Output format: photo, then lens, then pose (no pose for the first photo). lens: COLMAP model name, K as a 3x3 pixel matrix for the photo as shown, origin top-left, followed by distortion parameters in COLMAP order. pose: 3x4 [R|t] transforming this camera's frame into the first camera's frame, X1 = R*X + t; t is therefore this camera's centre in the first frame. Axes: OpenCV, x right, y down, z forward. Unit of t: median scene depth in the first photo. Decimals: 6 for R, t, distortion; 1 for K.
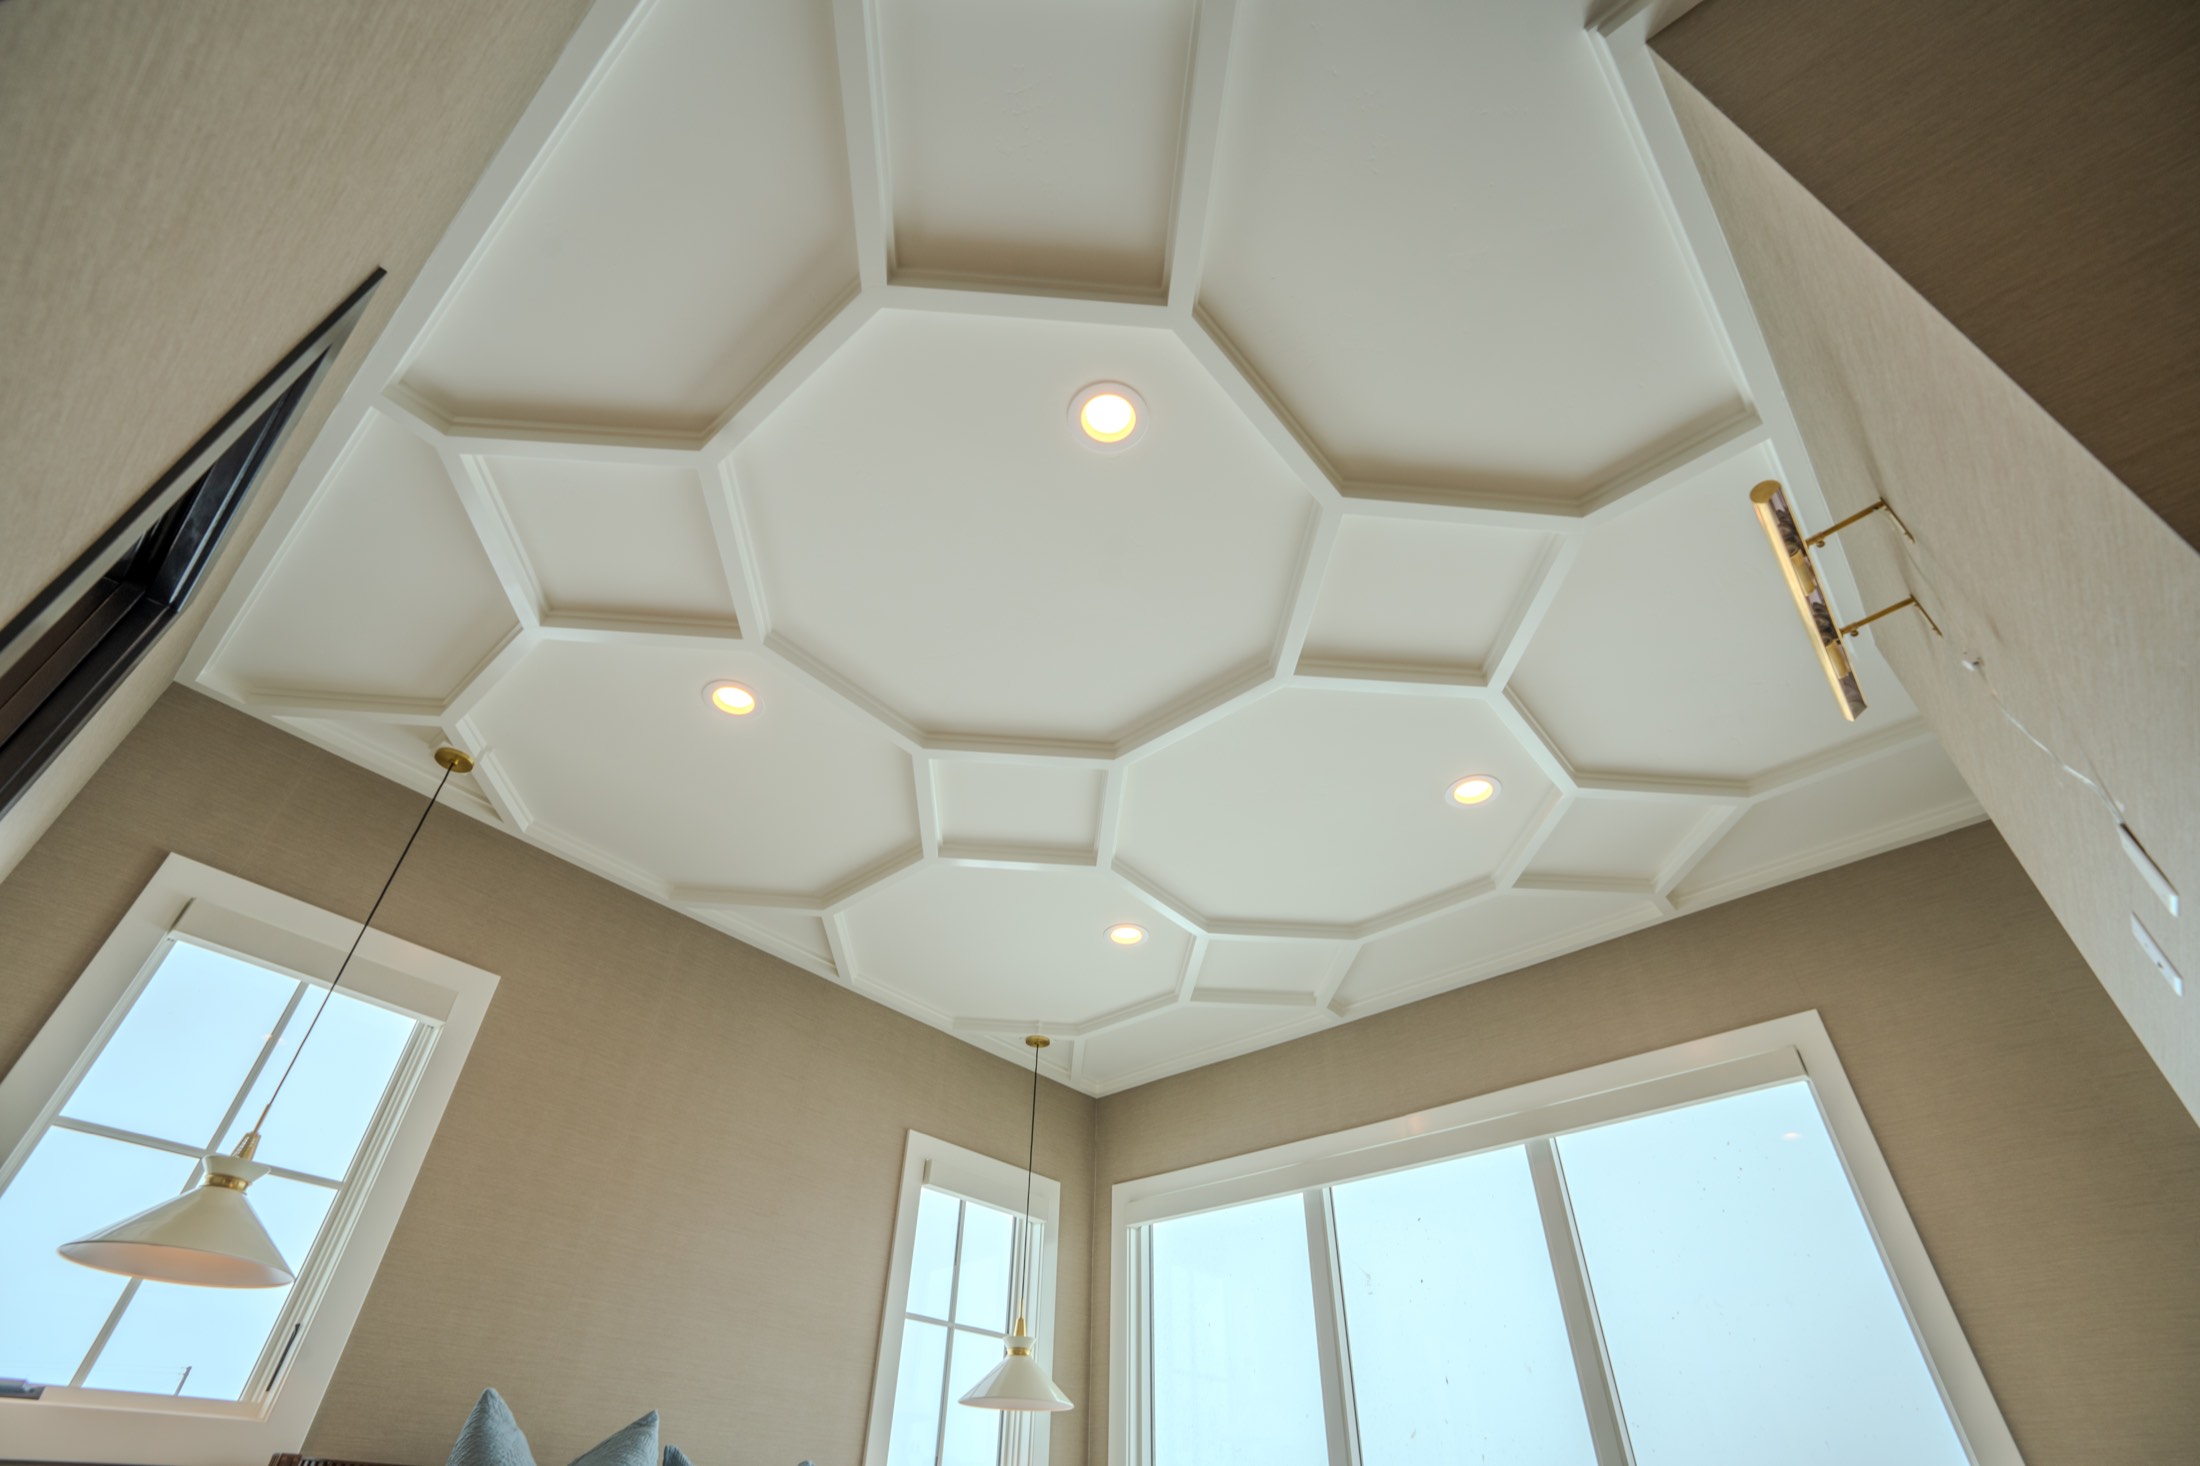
lens RADIAL K [[1008.6, 0, 1100.0], [0, 1008.6, 733.0], [0, 0, 1]] dist [-0.020350, 0.000328]
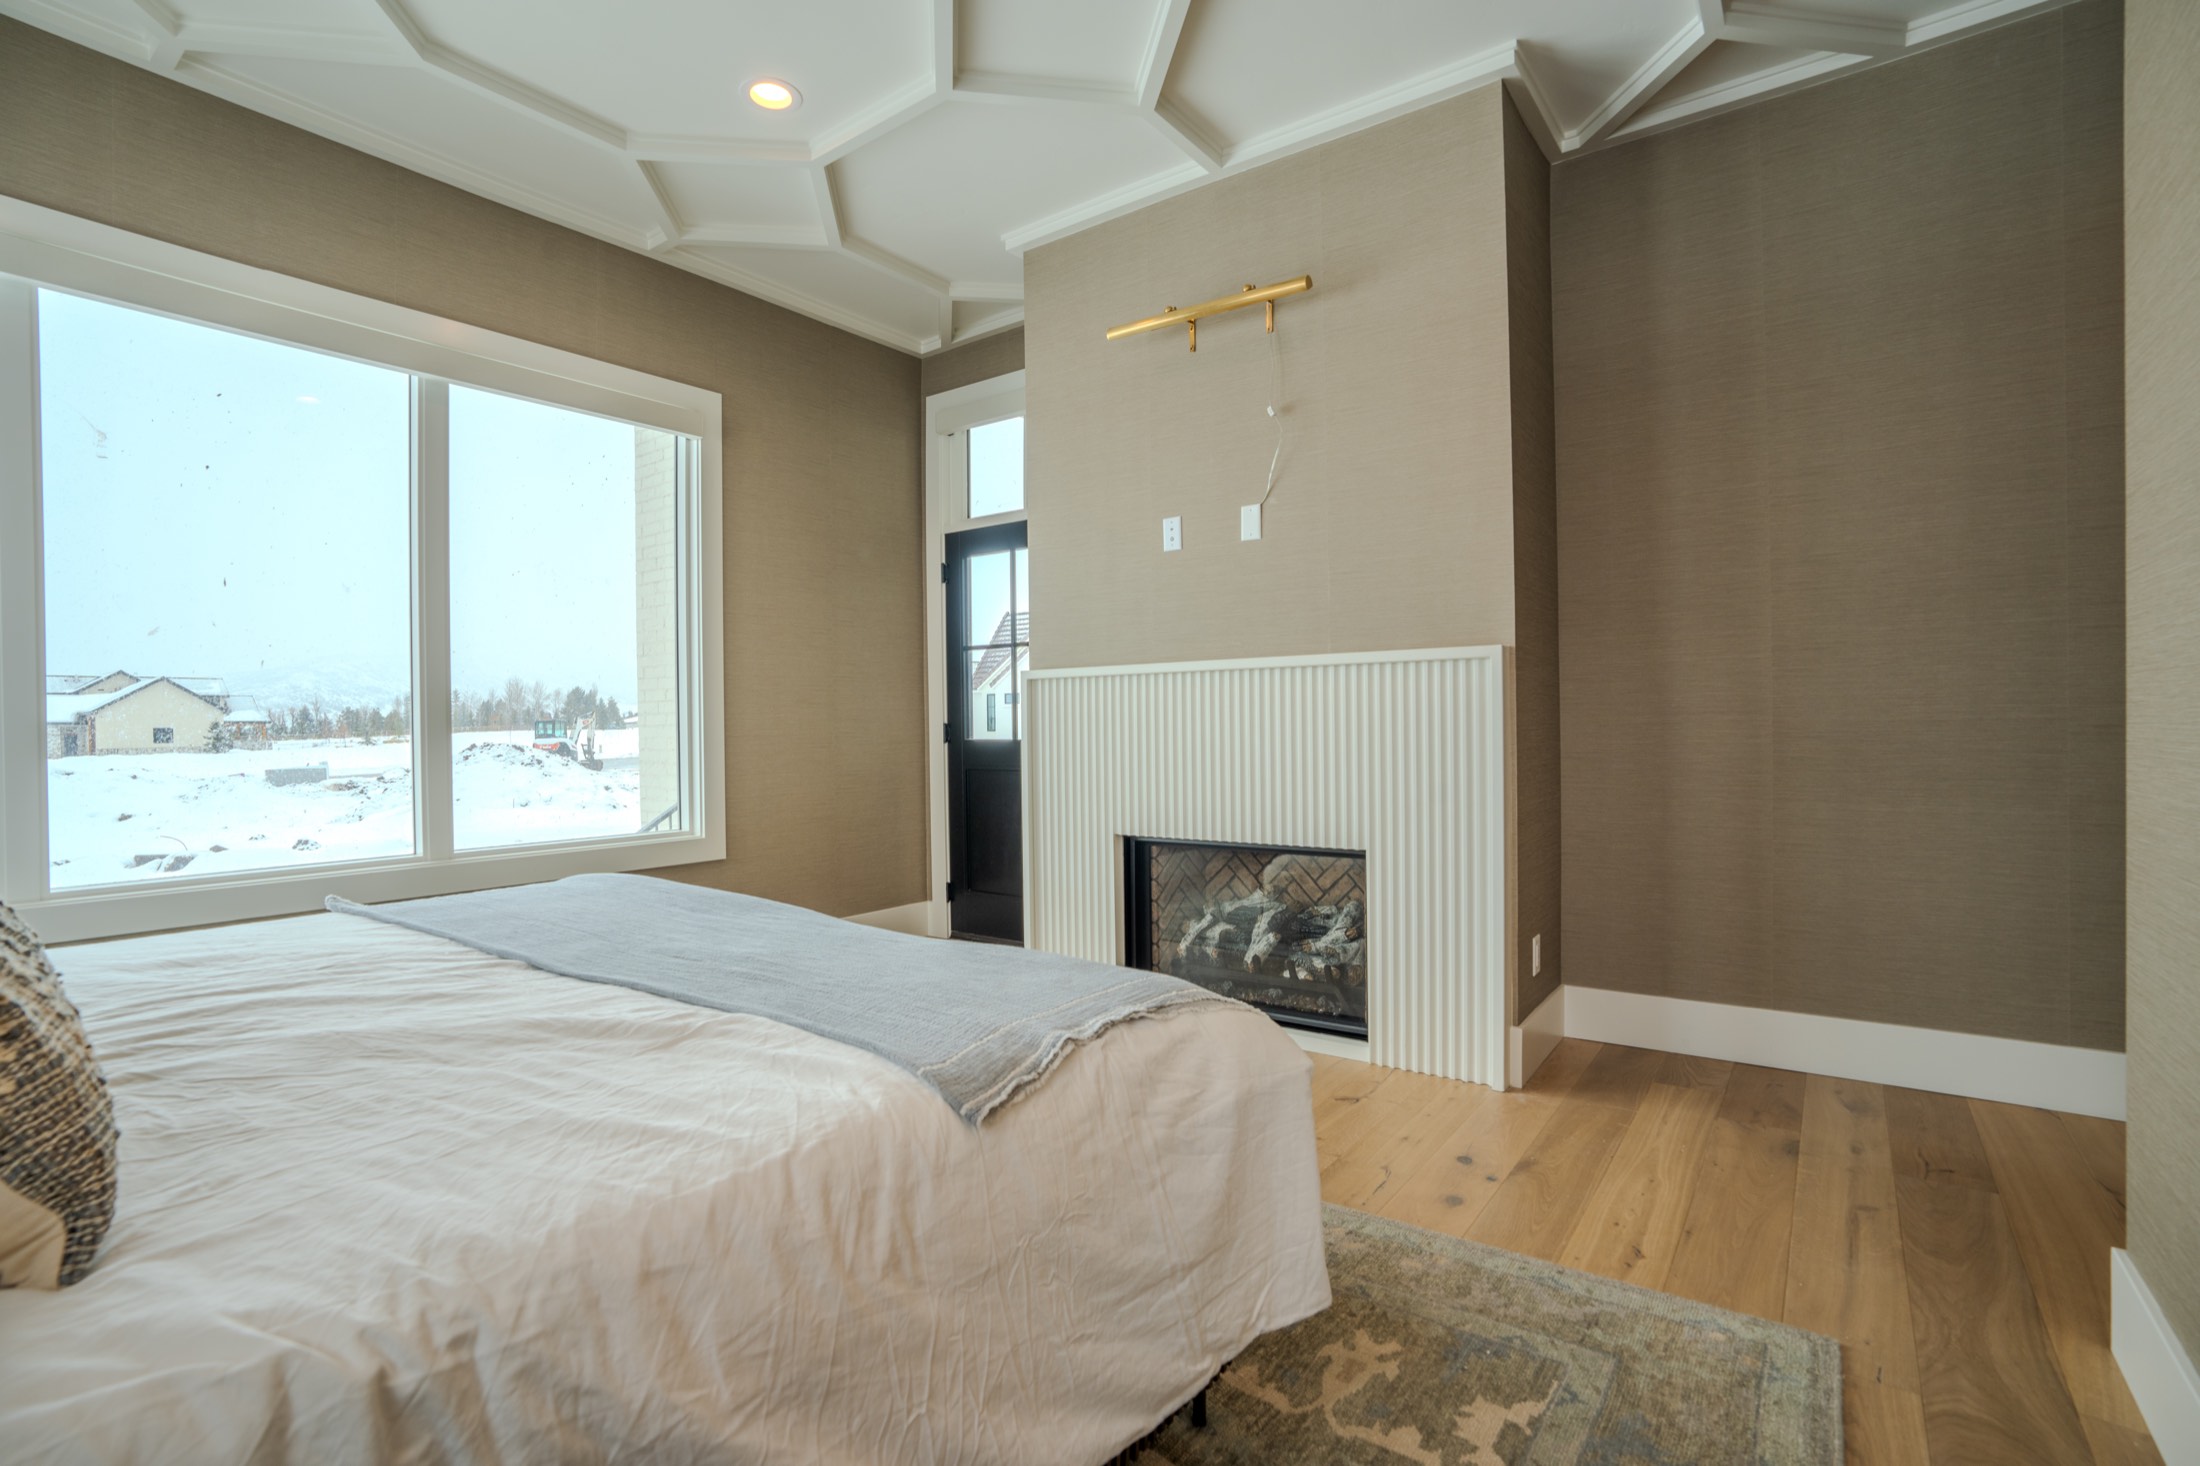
lens RADIAL K [[1008.6, 0, 1100.0], [0, 1008.6, 733.0], [0, 0, 1]] dist [-0.020350, 0.000328]
pose [[-0.093189, -0.027451, 0.995270, -0.550581], [-0.631628, 0.774351, -0.037783, 0.336011], [-0.769651, -0.632161, -0.089499, 0.459913]]
